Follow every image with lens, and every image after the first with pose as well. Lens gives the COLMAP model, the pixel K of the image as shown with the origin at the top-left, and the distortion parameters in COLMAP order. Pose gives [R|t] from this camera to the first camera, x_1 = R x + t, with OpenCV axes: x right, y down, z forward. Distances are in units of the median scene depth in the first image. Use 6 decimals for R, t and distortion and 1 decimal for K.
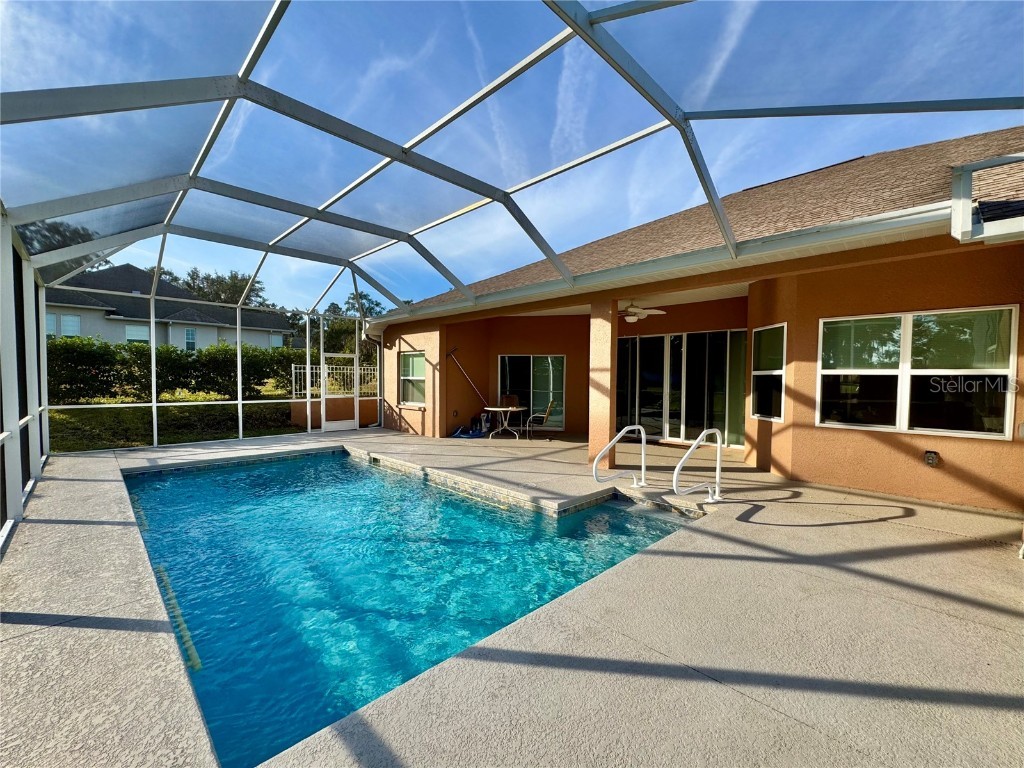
lens RADIAL K [[429.8, 0, 499.3], [0, 429.8, 382.1], [0, 0, 1]] dist [0.000297, -0.000105]
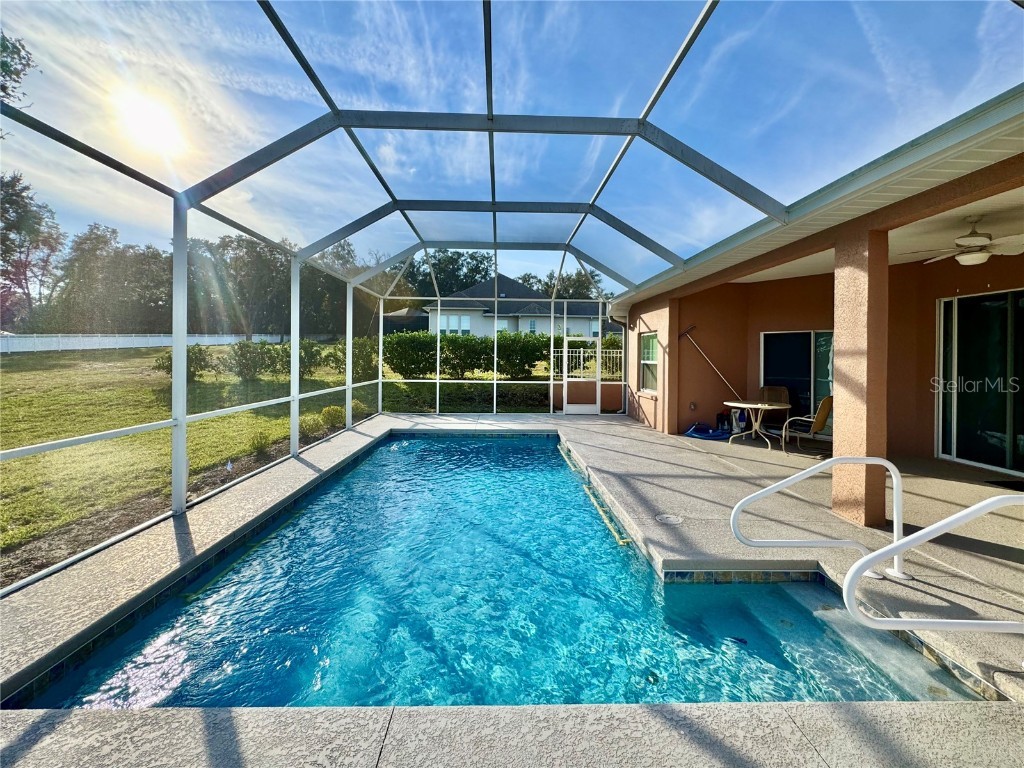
lens RADIAL K [[425.1, 0, 511.3], [0, 425.1, 355.1], [0, 0, 1]] dist [-0.000621, -0.000079]
pose [[0.740130, -0.001701, -0.672462, 0.191503], [-0.012245, 0.999797, -0.016007, -0.007337], [0.672353, 0.020081, 0.739958, 0.172187]]
